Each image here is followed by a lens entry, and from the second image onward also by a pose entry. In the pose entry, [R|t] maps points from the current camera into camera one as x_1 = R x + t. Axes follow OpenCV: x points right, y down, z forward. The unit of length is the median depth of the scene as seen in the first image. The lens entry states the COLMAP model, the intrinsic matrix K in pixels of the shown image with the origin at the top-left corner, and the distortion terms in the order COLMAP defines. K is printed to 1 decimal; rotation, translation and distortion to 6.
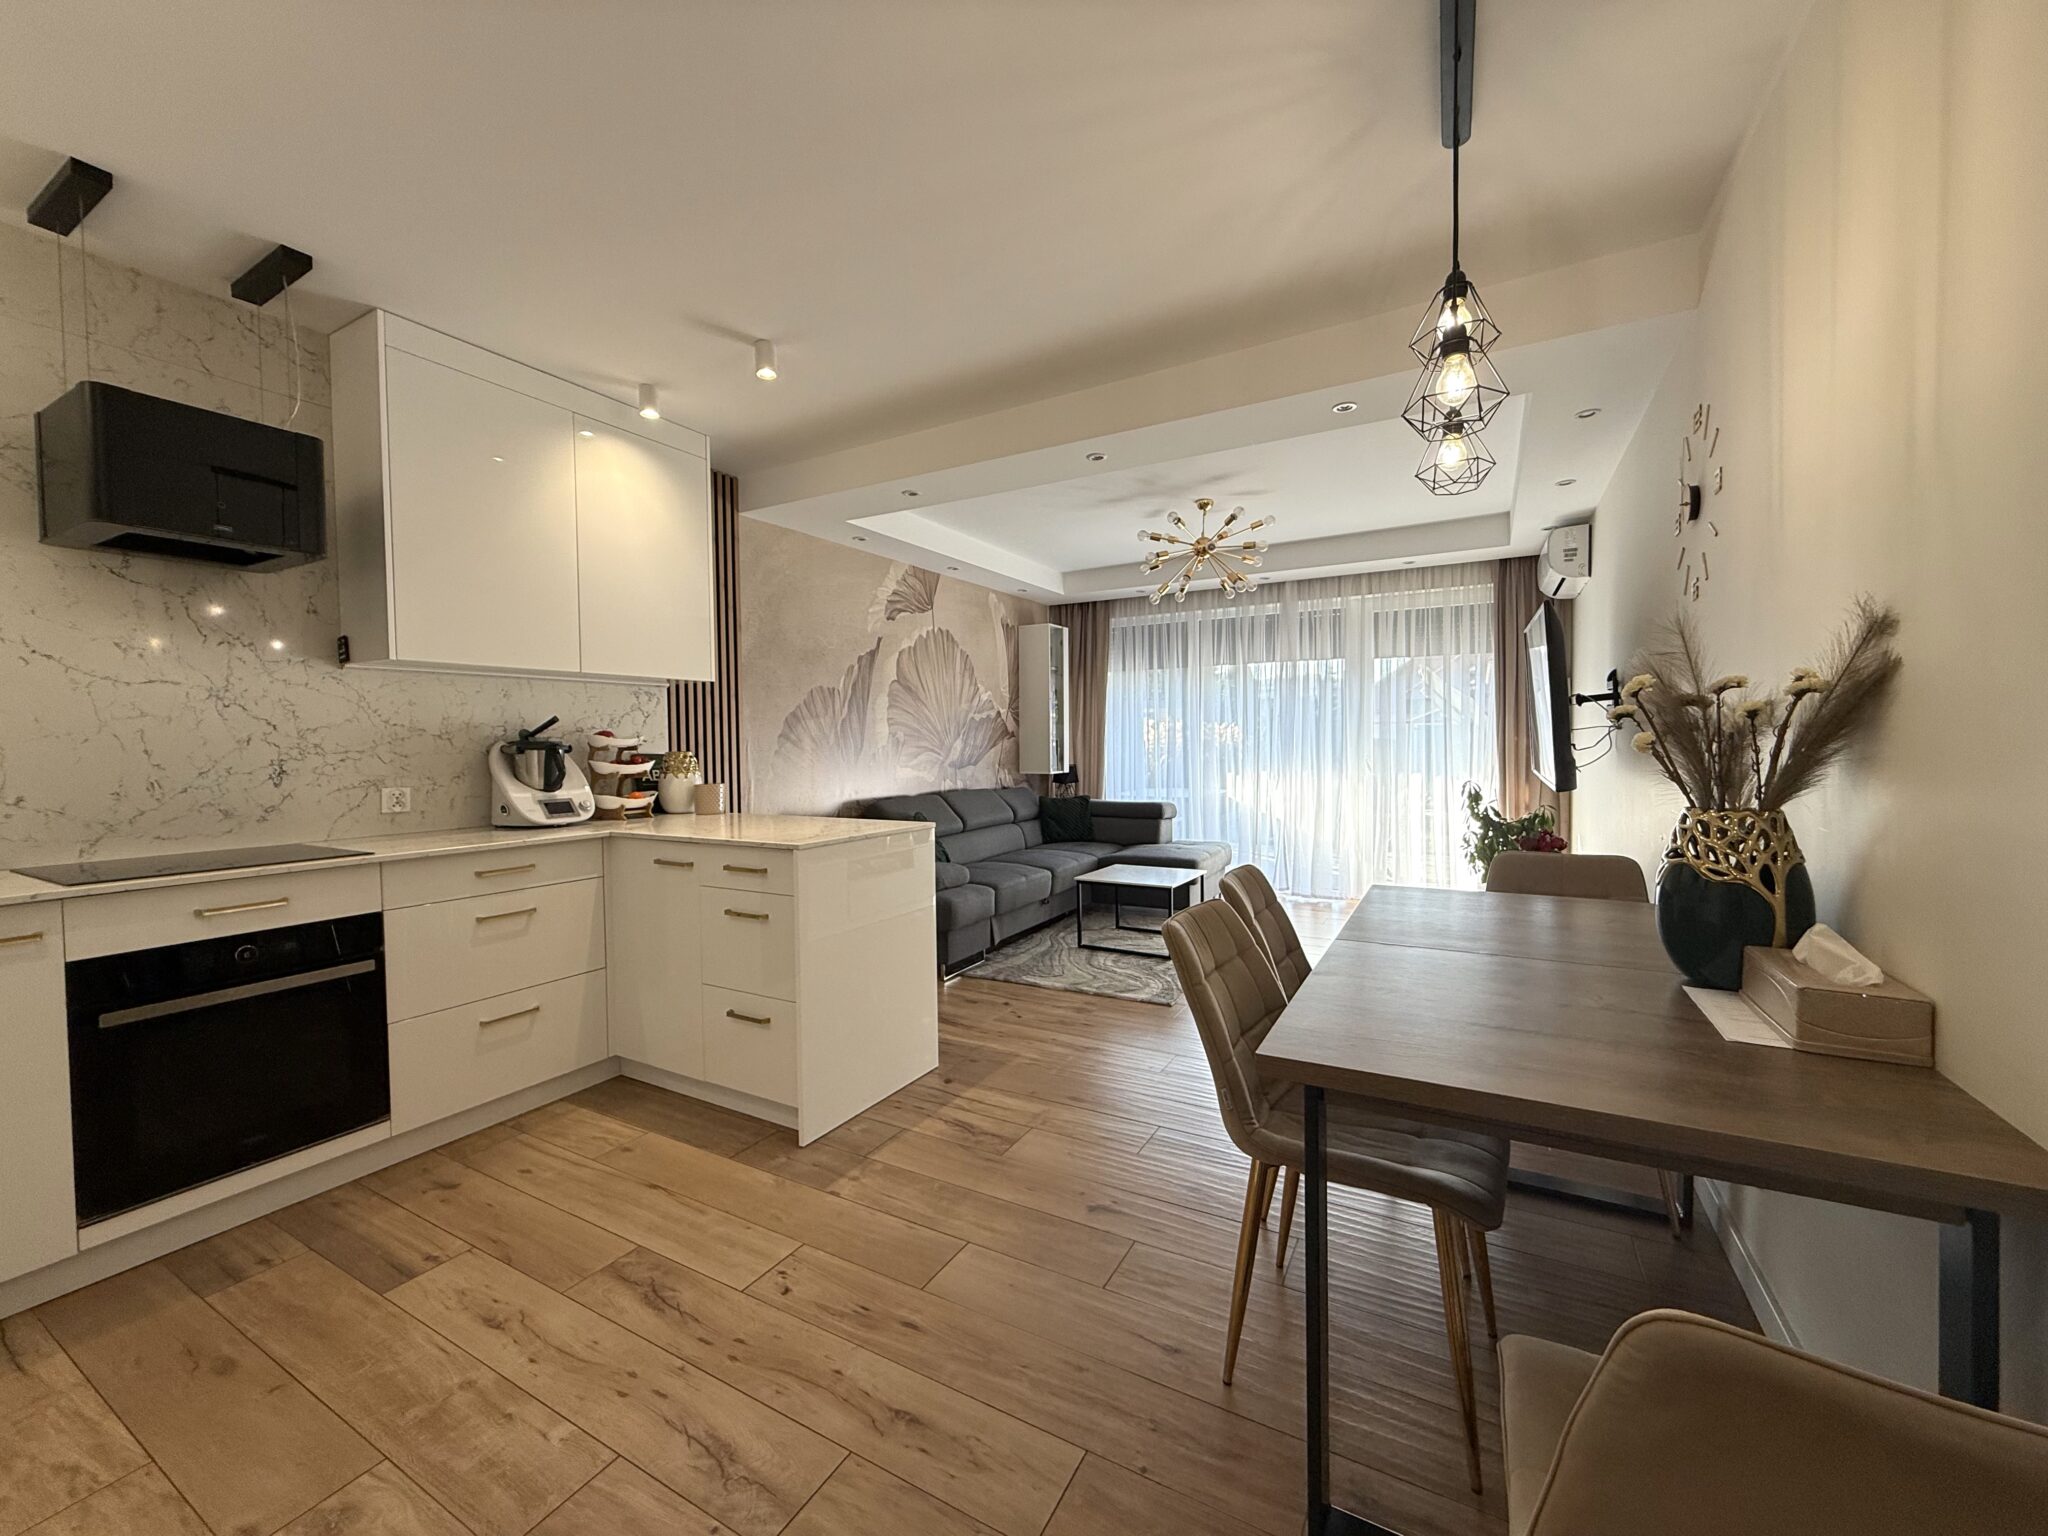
lens RADIAL K [[811.9, 0, 1014.9], [0, 811.9, 766.3], [0, 0, 1]] dist [0.000093, 0.000144]
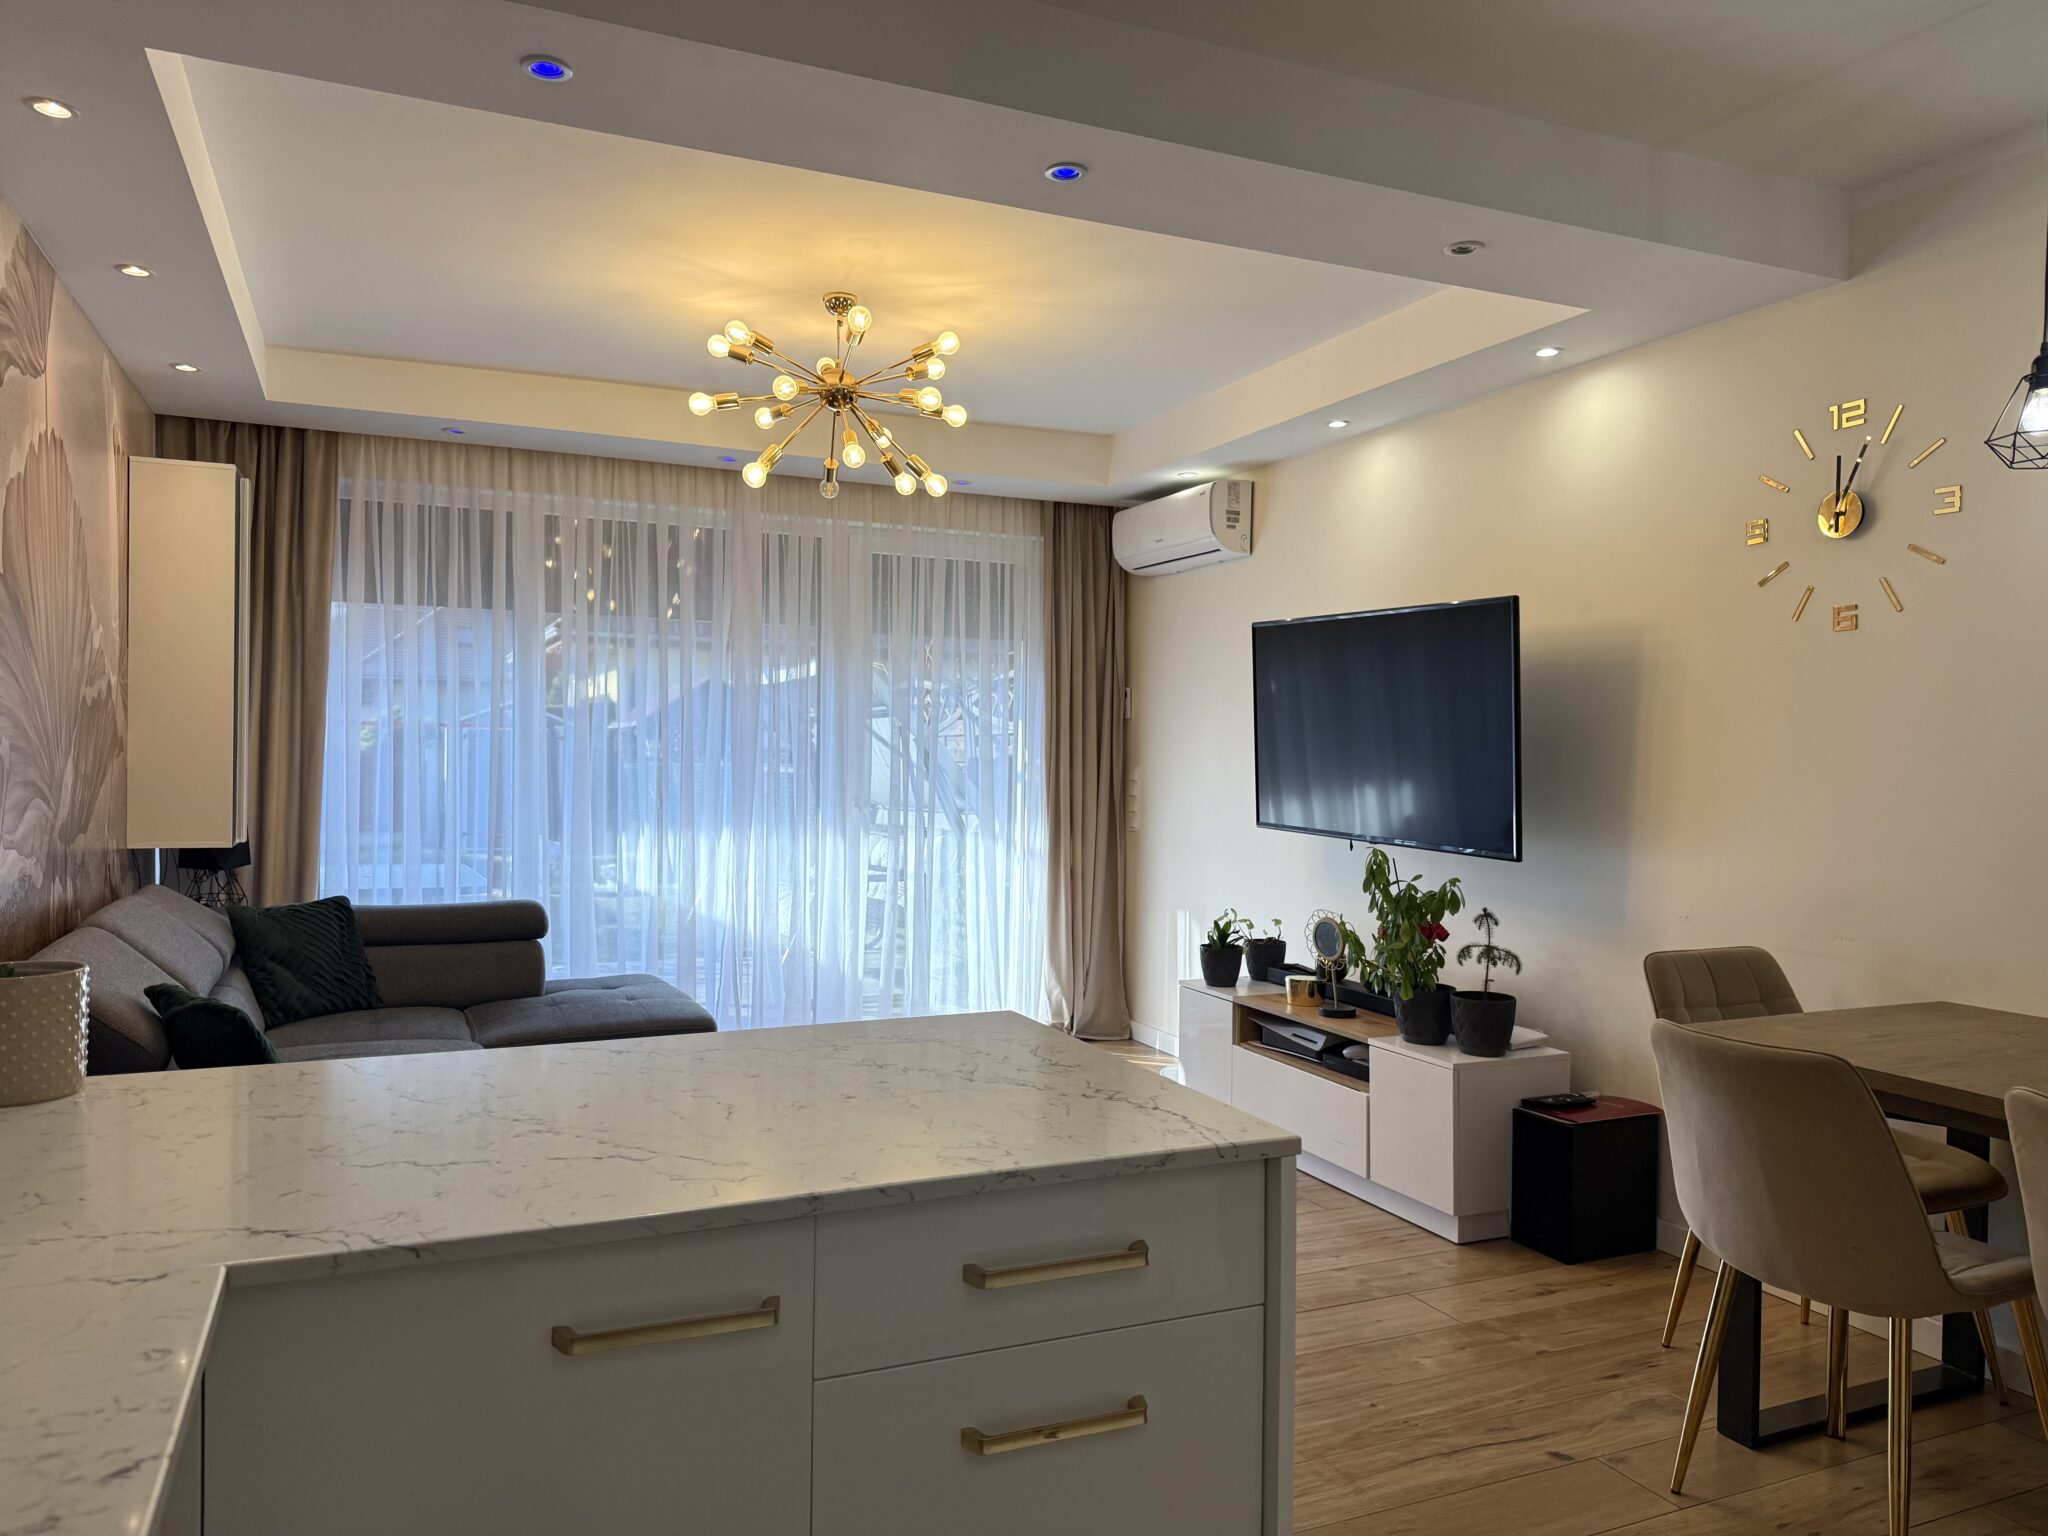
lens RADIAL K [[1426.6, 0, 1017.8], [0, 1426.6, 767.4], [0, 0, 1]] dist [0.090057, -0.138052]
pose [[0.590290, 0.011626, 0.807108, -0.472234], [0.005254, 0.999820, -0.018244, -0.023340], [-0.807174, 0.015010, 0.590122, 0.447907]]
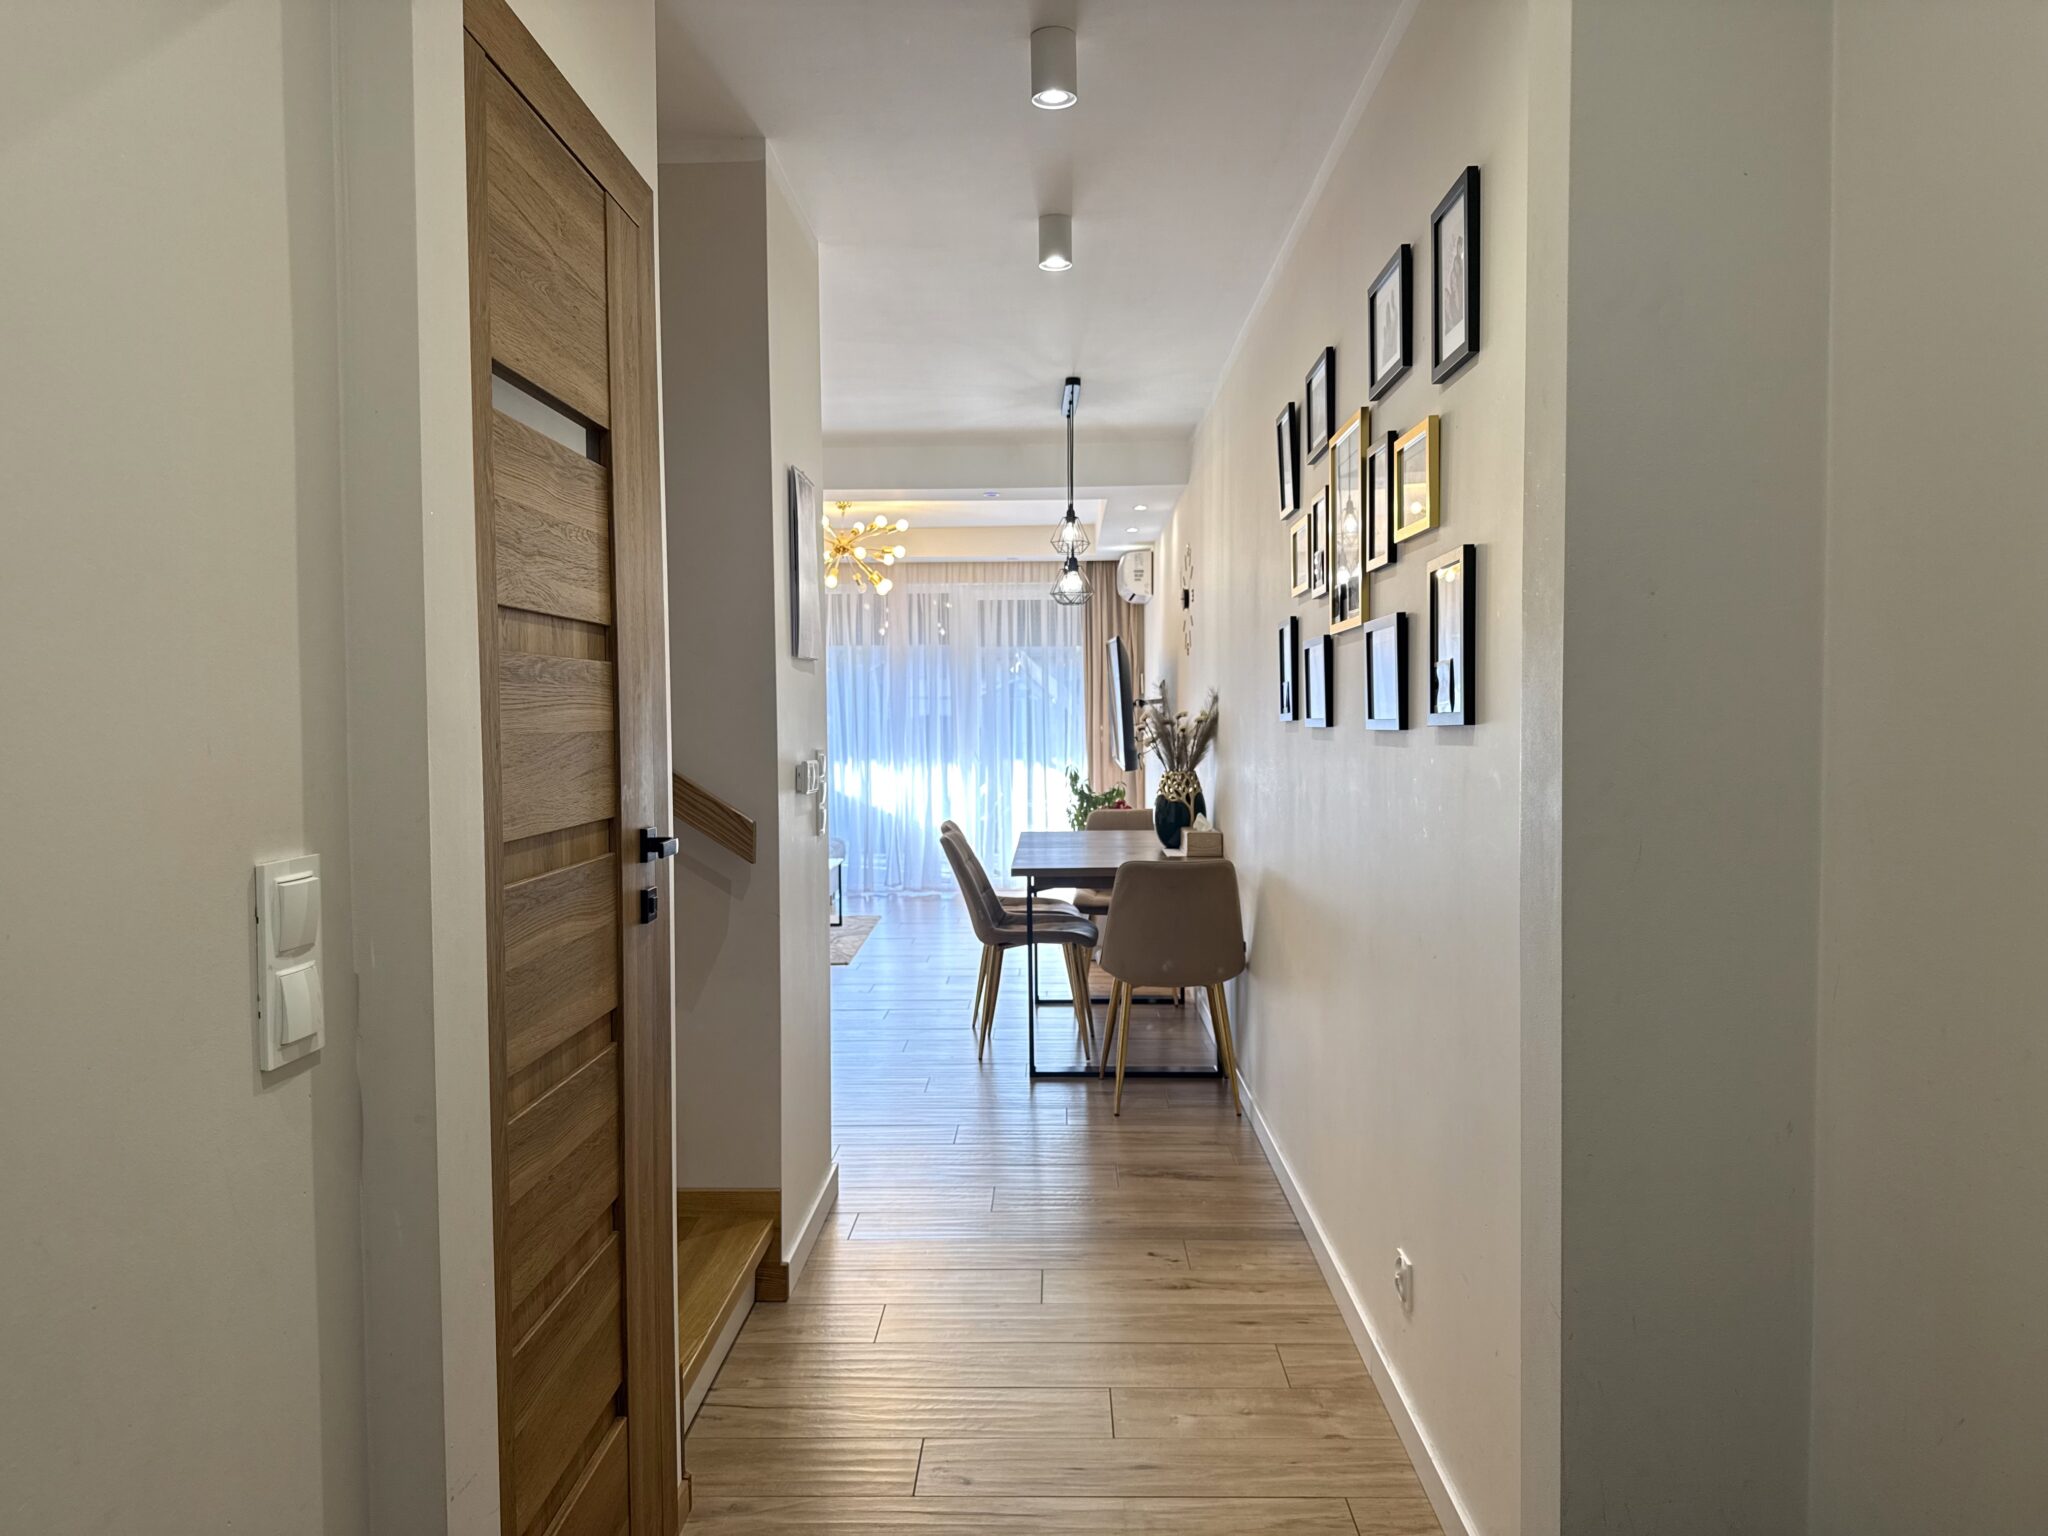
lens RADIAL K [[1426.6, 0, 1017.8], [0, 1426.6, 767.4], [0, 0, 1]] dist [0.090057, -0.138052]
pose [[0.882031, -0.016179, 0.470914, -0.488934], [0.012938, 0.999865, 0.010119, -0.001570], [-0.471014, -0.002833, 0.882121, -0.807329]]
